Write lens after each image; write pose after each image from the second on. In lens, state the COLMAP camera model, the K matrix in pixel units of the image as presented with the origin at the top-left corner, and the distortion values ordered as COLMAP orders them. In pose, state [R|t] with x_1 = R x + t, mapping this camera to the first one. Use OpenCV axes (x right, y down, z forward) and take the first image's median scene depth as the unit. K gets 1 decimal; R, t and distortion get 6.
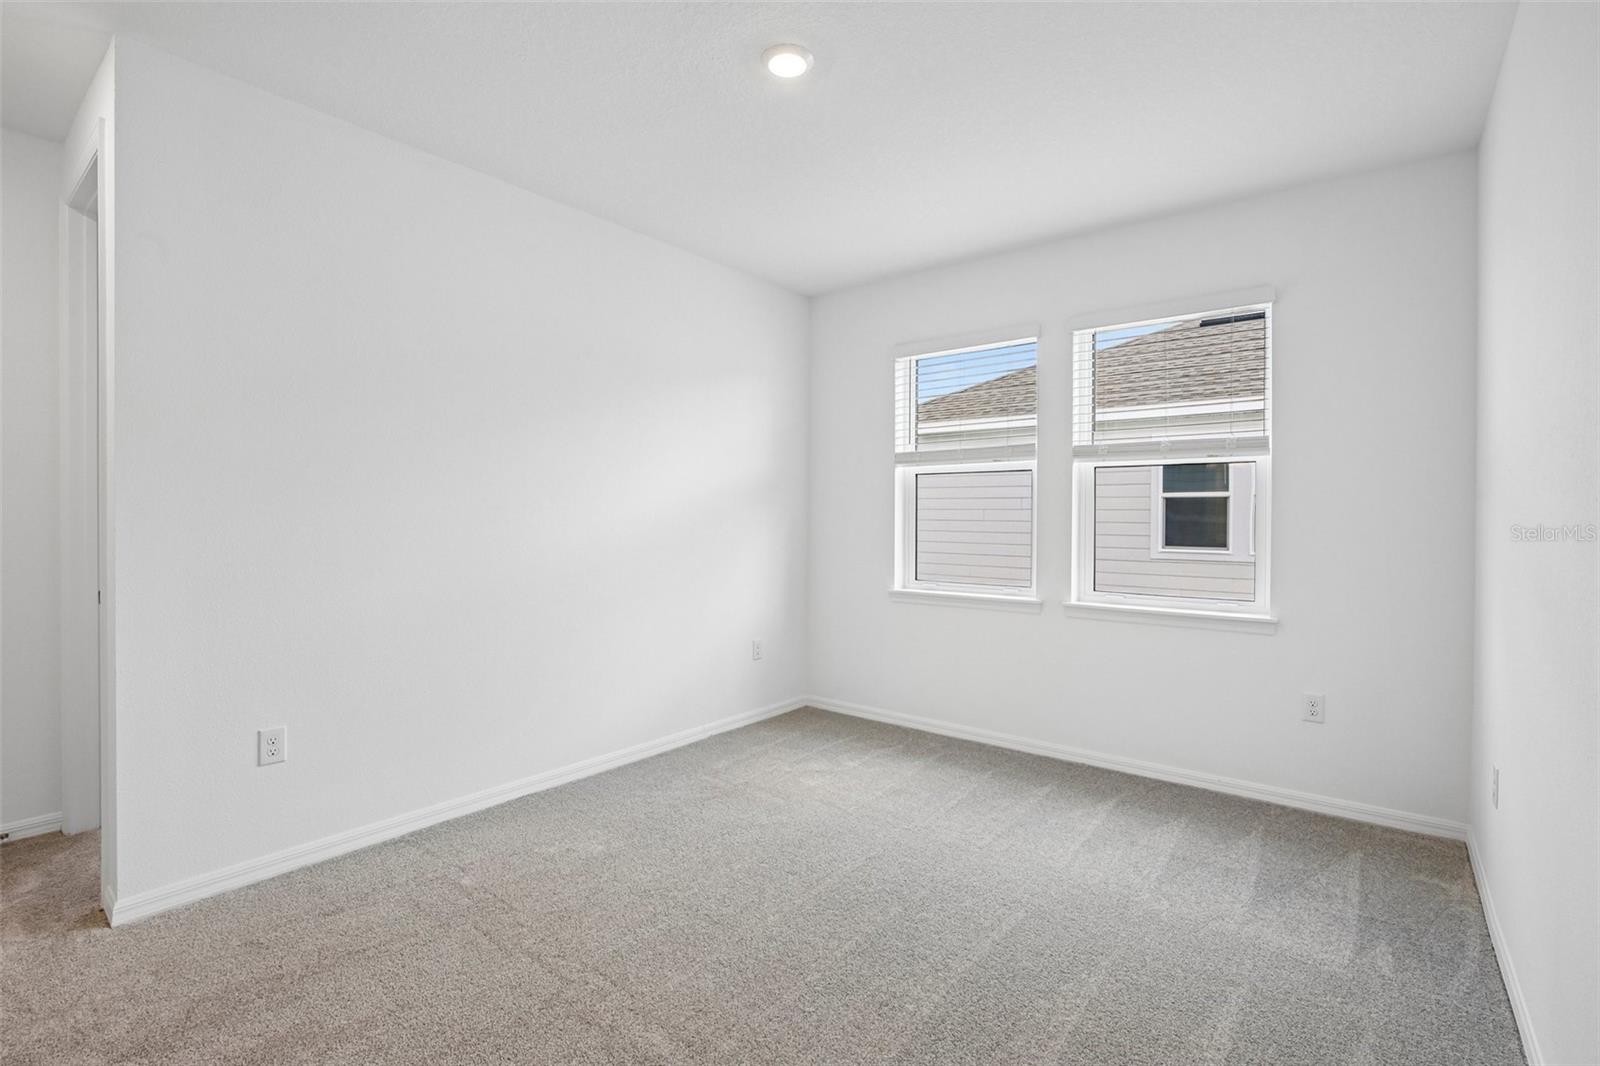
lens RADIAL K [[733.1, 0, 809.1], [0, 733.1, 524.0], [0, 0, 1]] dist [-0.015425, 0.000480]
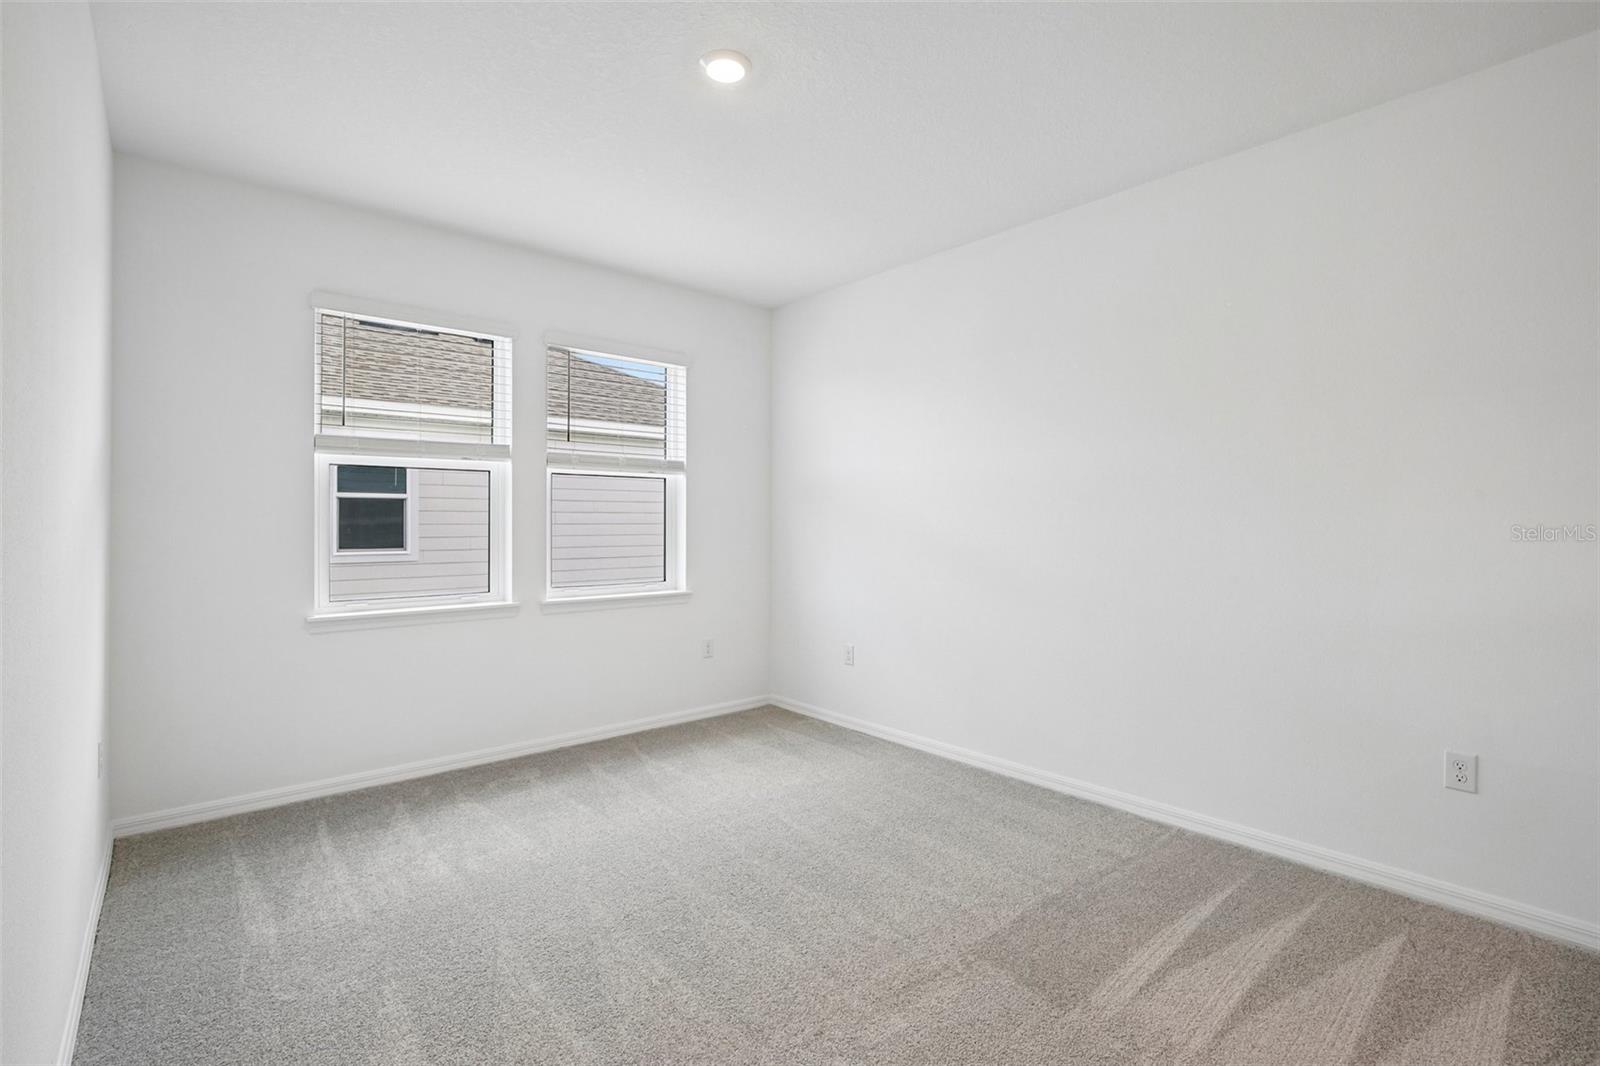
lens RADIAL K [[733.1, 0, 809.1], [0, 733.1, 524.0], [0, 0, 1]] dist [-0.015425, 0.000480]
pose [[0.175445, -0.009256, 0.984446, -0.352563], [0.008842, 0.999930, 0.007826, -0.004682], [-0.984449, 0.007331, 0.175515, 0.252249]]
